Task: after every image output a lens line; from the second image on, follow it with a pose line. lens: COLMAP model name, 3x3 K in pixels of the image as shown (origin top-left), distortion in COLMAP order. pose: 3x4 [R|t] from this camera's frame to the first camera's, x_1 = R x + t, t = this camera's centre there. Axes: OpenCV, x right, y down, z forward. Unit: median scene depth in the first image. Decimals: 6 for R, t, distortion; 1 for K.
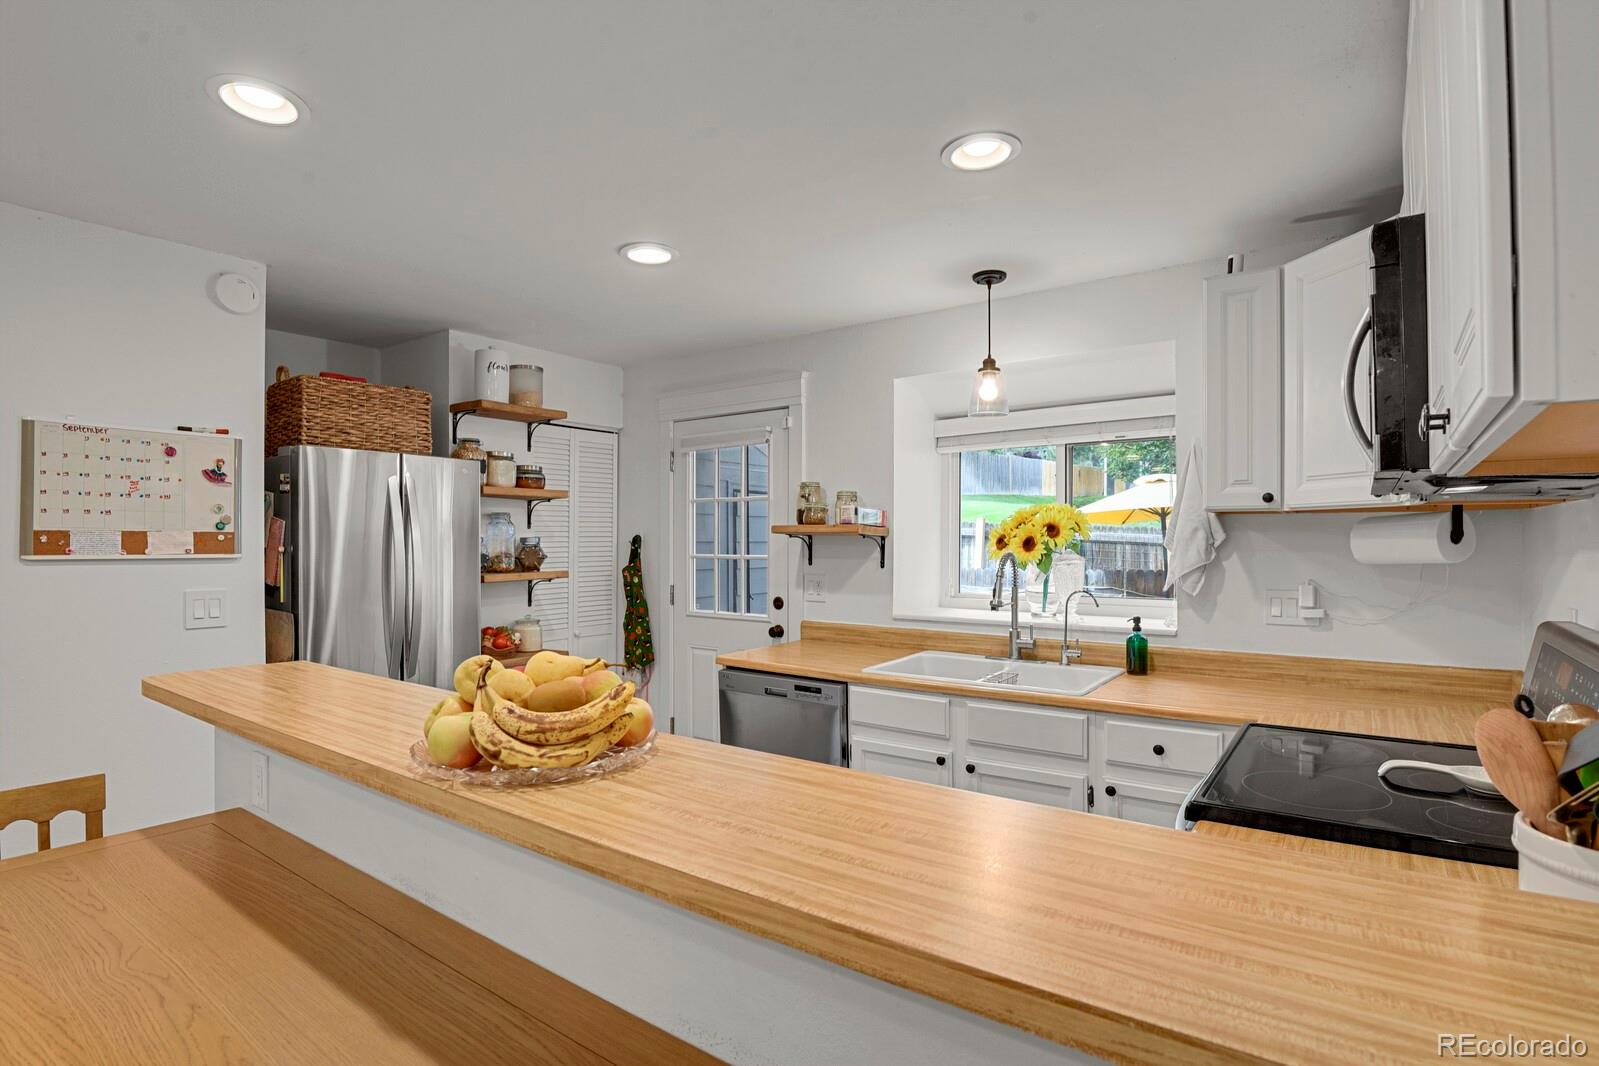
lens RADIAL K [[782.6, 0, 802.5], [0, 782.6, 539.5], [0, 0, 1]] dist [-0.022435, -0.004812]
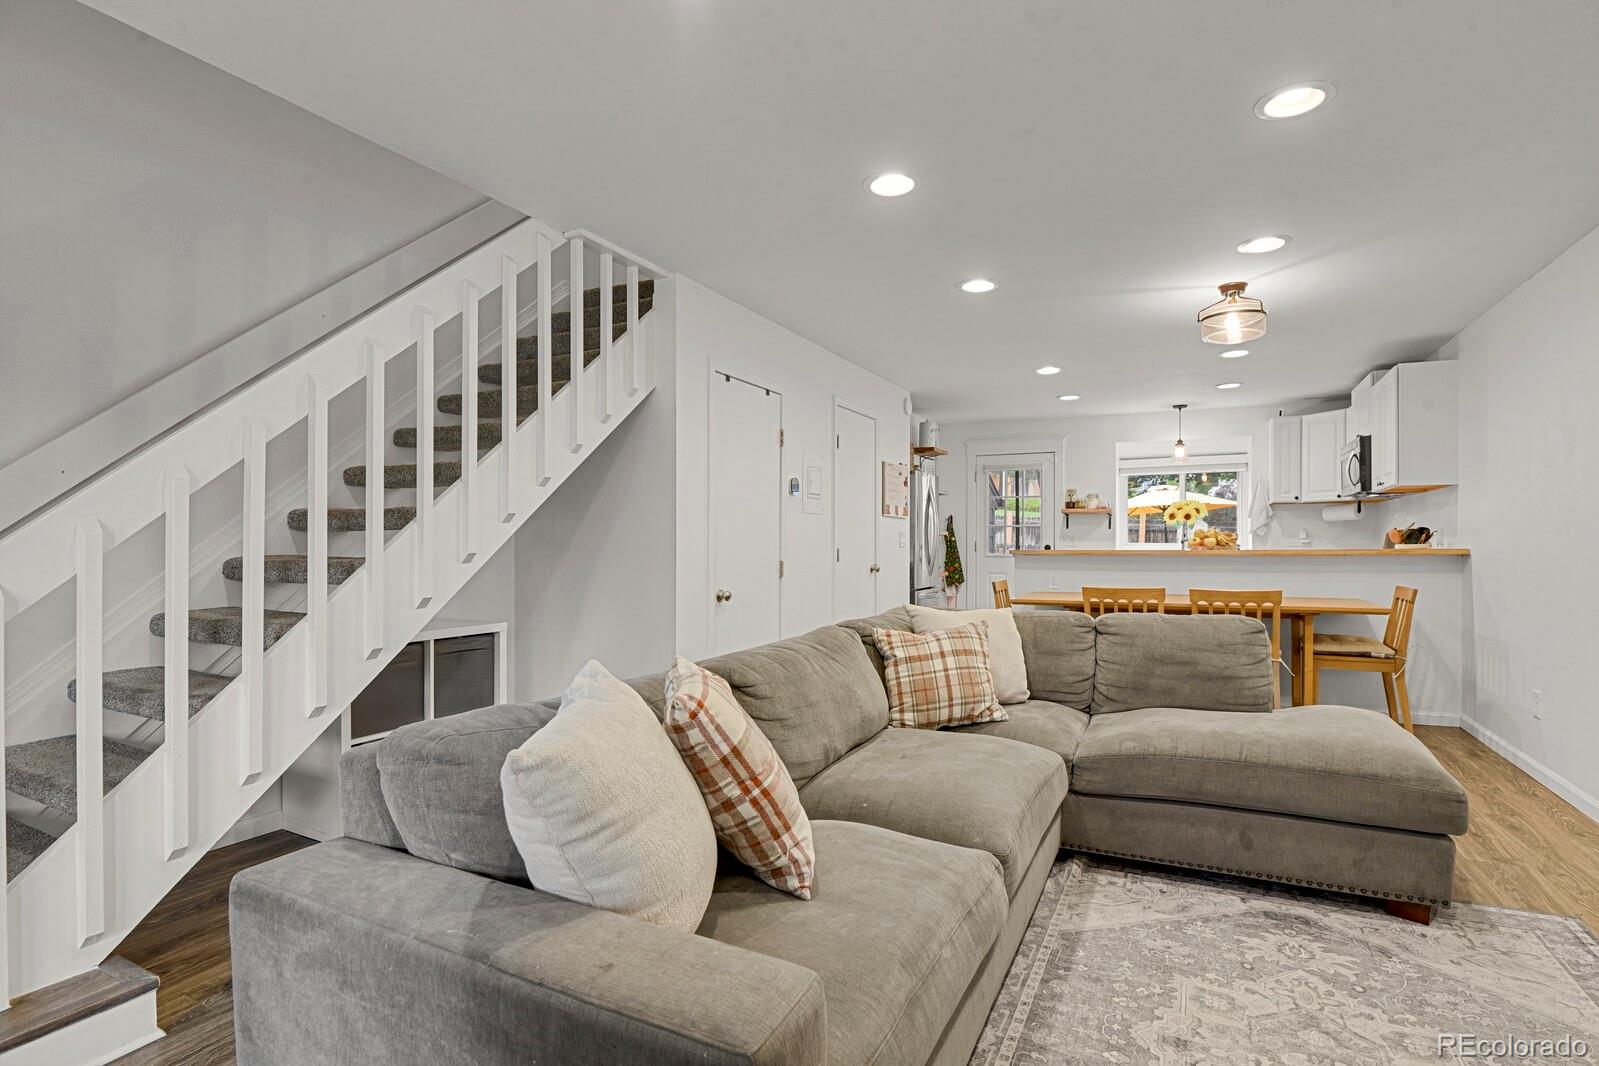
lens RADIAL K [[782.6, 0, 802.4], [0, 782.6, 541.3], [0, 0, 1]] dist [-0.022435, -0.004812]
pose [[0.985982, 0.001936, 0.166838, -1.269290], [-0.002004, 0.999998, 0.000244, 0.082543], [-0.166837, -0.000575, 0.985984, -1.145070]]
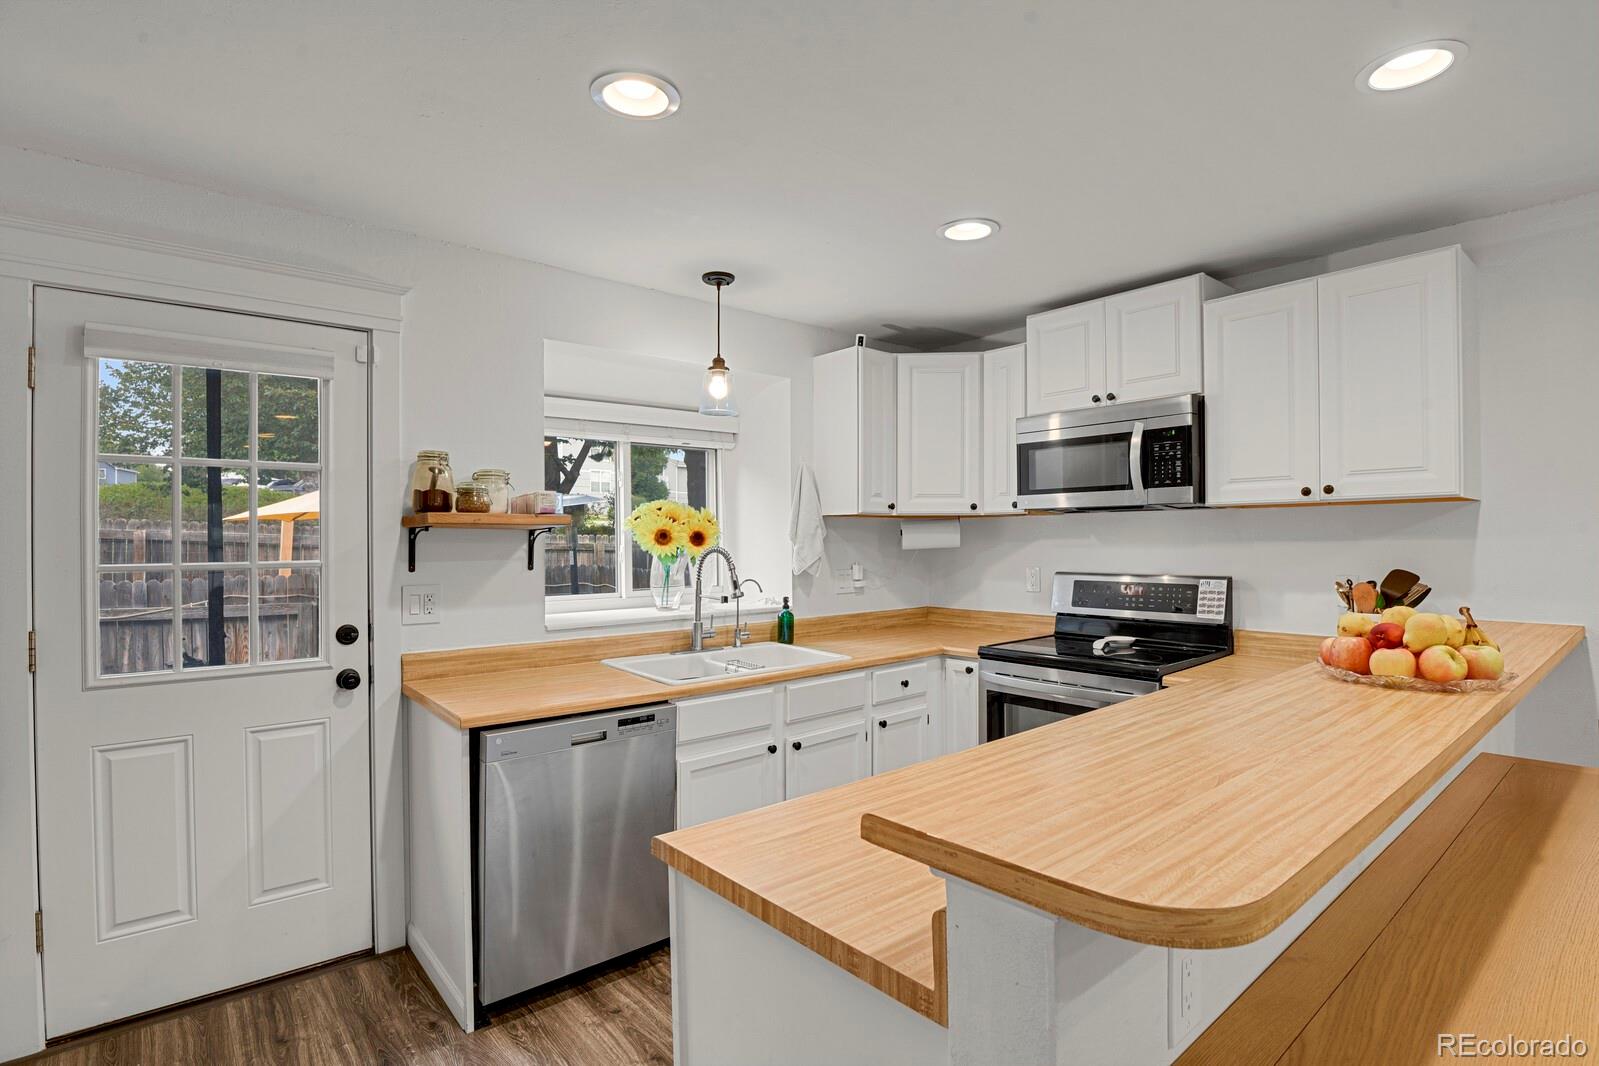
lens RADIAL K [[782.6, 0, 801.6], [0, 782.6, 539.8], [0, 0, 1]] dist [-0.022435, -0.004812]
pose [[0.238438, -0.001411, 0.971157, -0.700788], [0.003785, 0.999993, 0.000523, 0.007222], [-0.971150, 0.003551, 0.238441, 0.621744]]
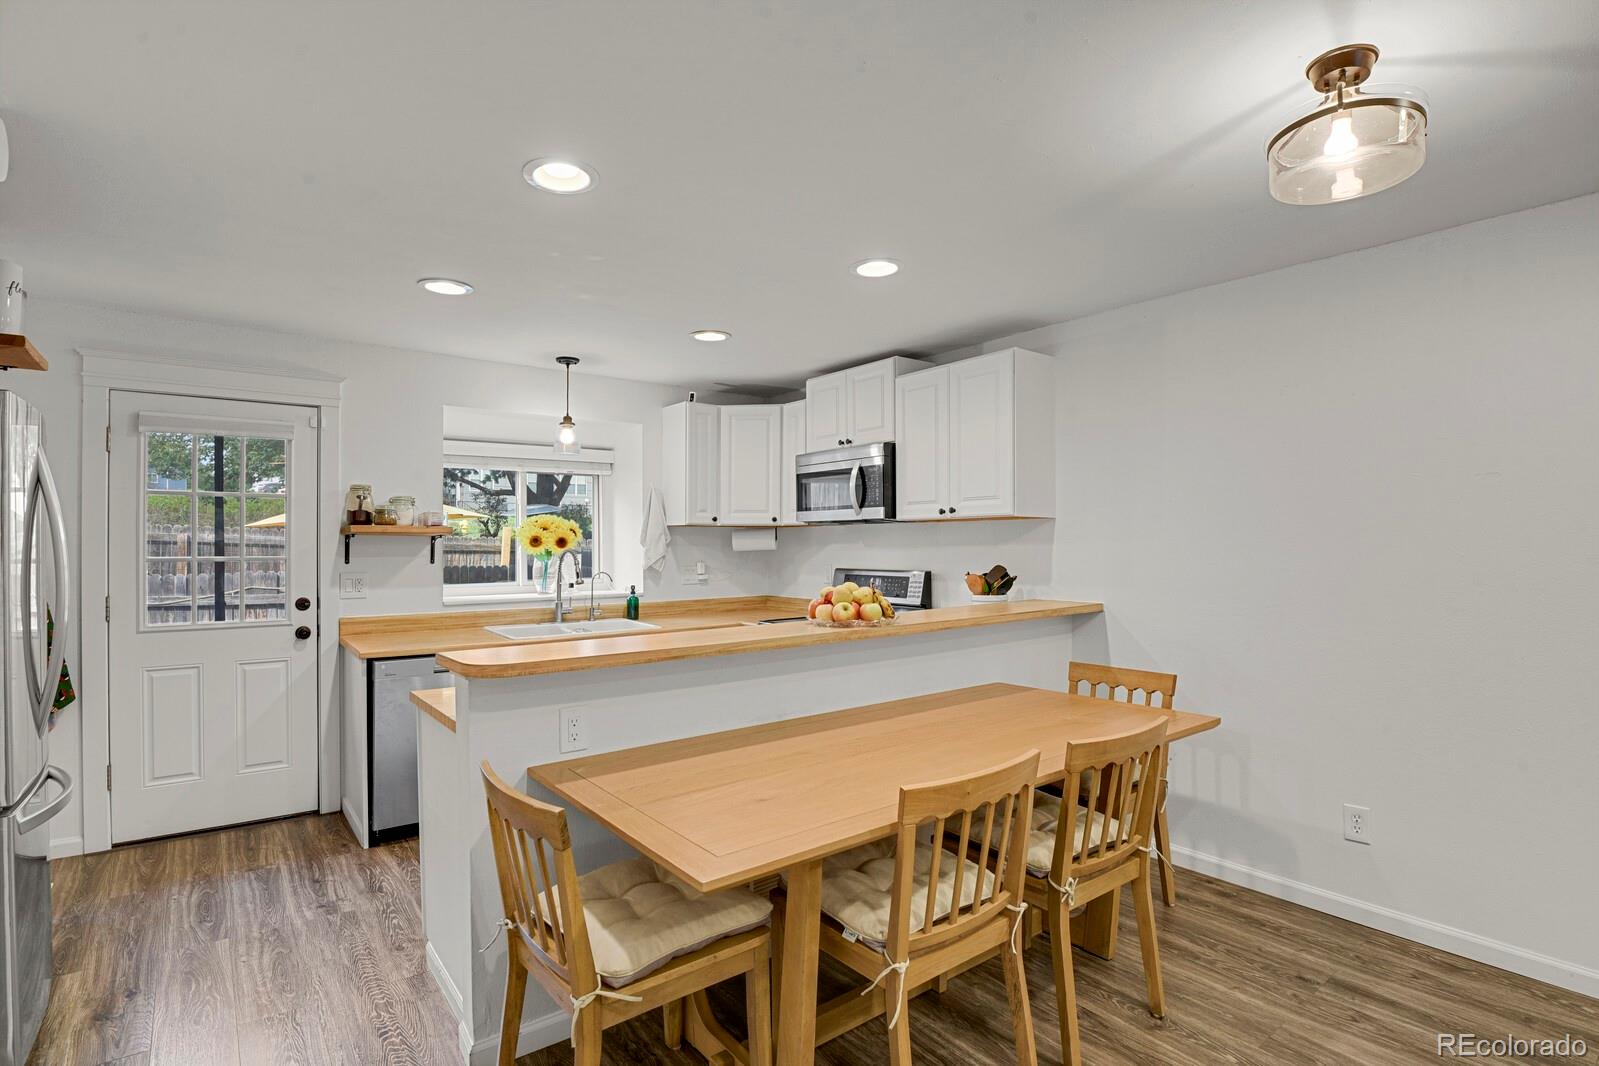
lens RADIAL K [[782.6, 0, 802.6], [0, 782.6, 540.3], [0, 0, 1]] dist [-0.022435, -0.004812]
pose [[0.276535, 0.003222, 0.960998, -0.999618], [0.000808, 0.999993, -0.003585, 0.006928], [-0.961003, 0.001768, 0.276531, 0.164242]]
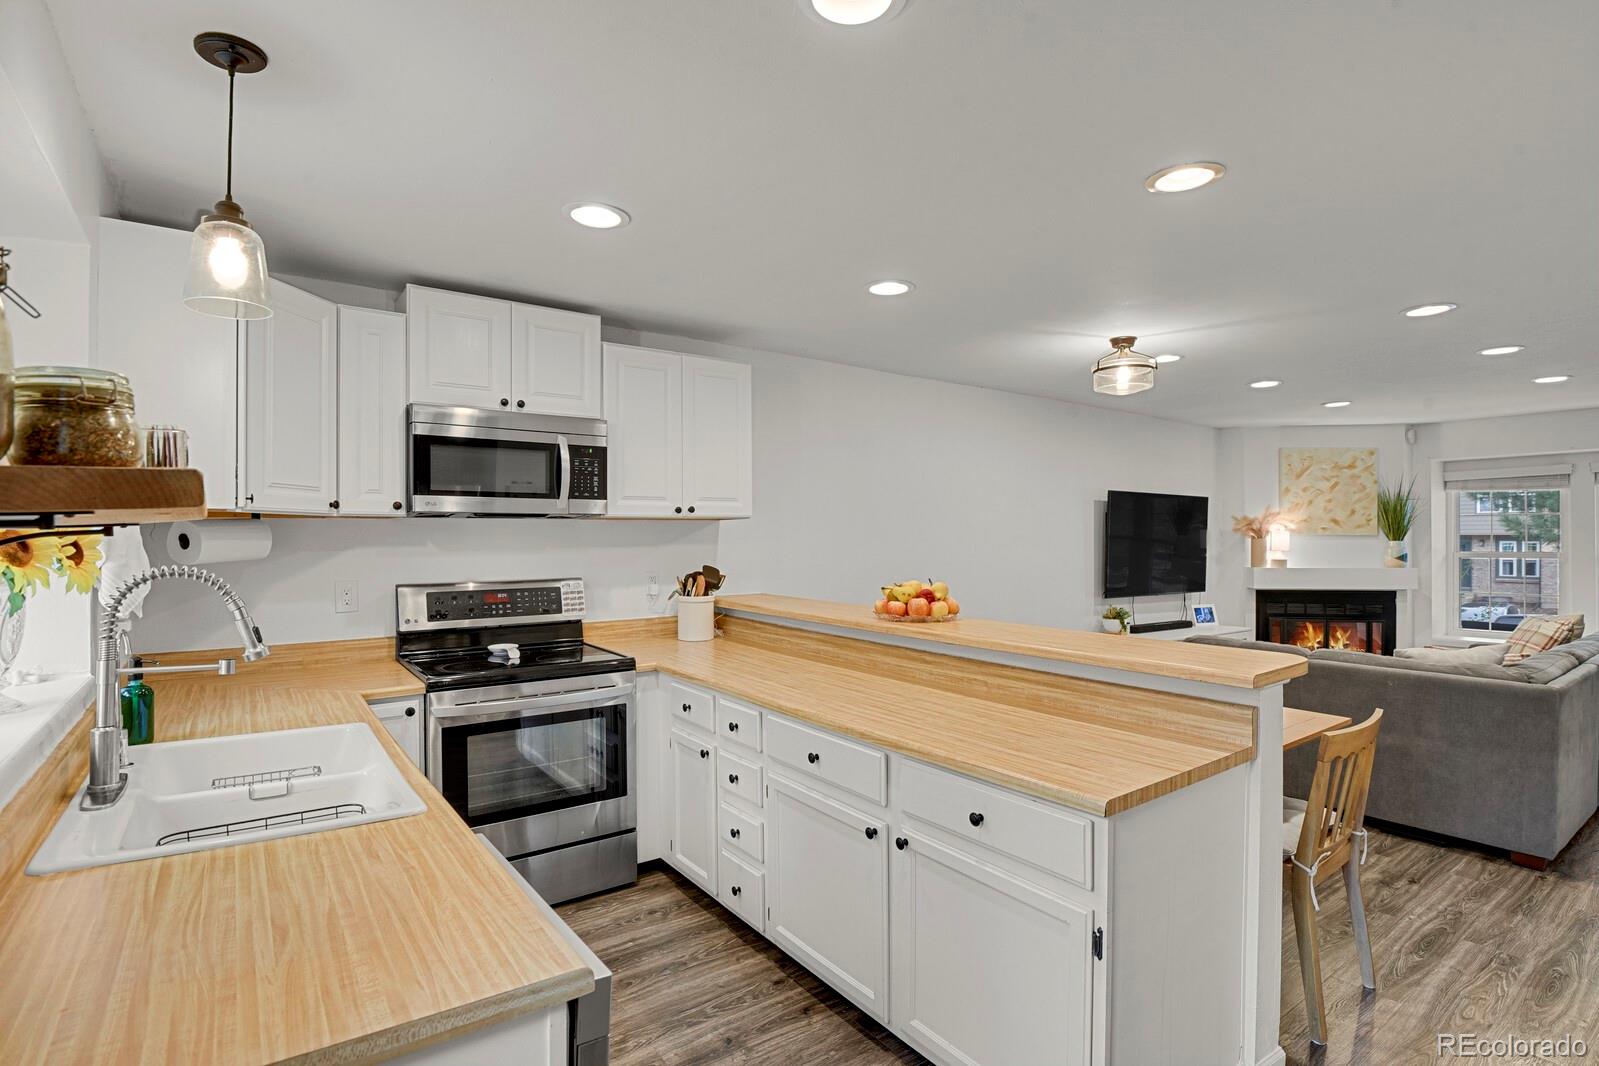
lens RADIAL K [[782.6, 0, 803.1], [0, 782.6, 542.1], [0, 0, 1]] dist [-0.022435, -0.004812]
pose [[-0.952128, 0.003218, 0.305684, -0.282784], [0.004698, 0.999981, 0.004107, 0.000427], [-0.305665, 0.005346, -0.952124, 1.320775]]
